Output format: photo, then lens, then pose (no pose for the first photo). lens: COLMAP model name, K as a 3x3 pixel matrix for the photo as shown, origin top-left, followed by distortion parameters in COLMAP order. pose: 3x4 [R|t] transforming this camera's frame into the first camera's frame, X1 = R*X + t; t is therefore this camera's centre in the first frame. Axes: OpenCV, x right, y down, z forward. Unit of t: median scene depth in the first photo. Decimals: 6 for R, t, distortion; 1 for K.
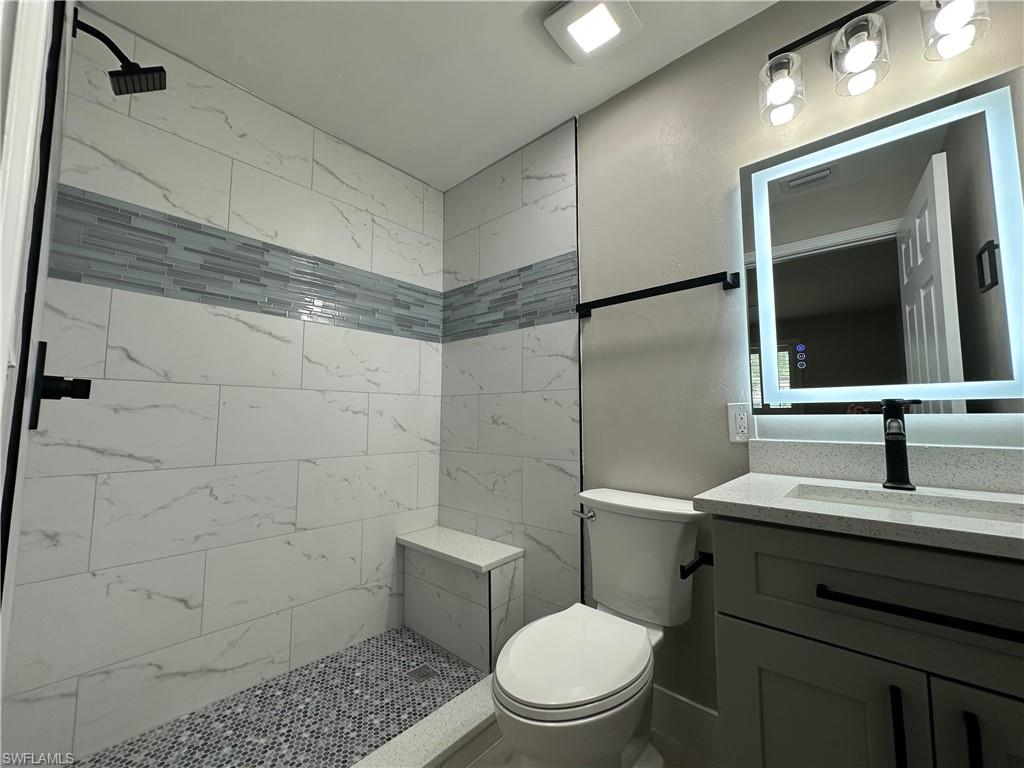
lens RADIAL K [[407.5, 0, 512.0], [0, 407.5, 384.0], [0, 0, 1]] dist [-0.002515, 0.000490]
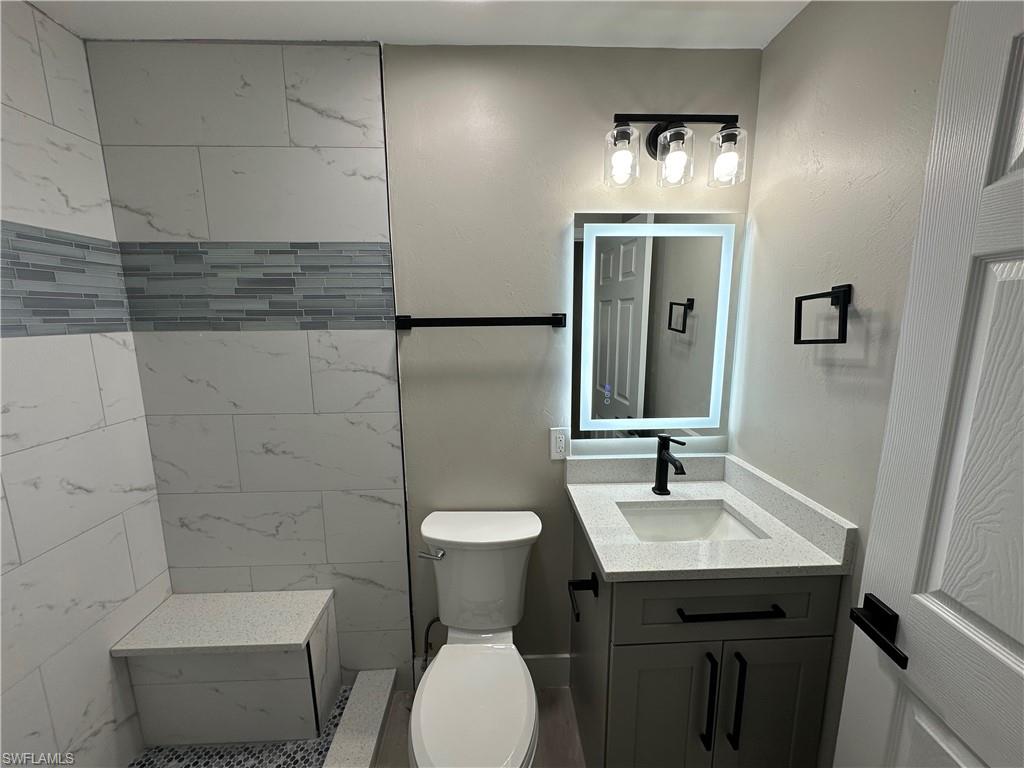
lens RADIAL K [[407.5, 0, 512.0], [0, 407.5, 384.0], [0, 0, 1]] dist [-0.002515, 0.000490]
pose [[0.722206, -0.121355, 0.680949, -0.216994], [-0.050628, 0.972573, 0.227023, -0.222624], [-0.689823, -0.198433, 0.696254, 0.197196]]
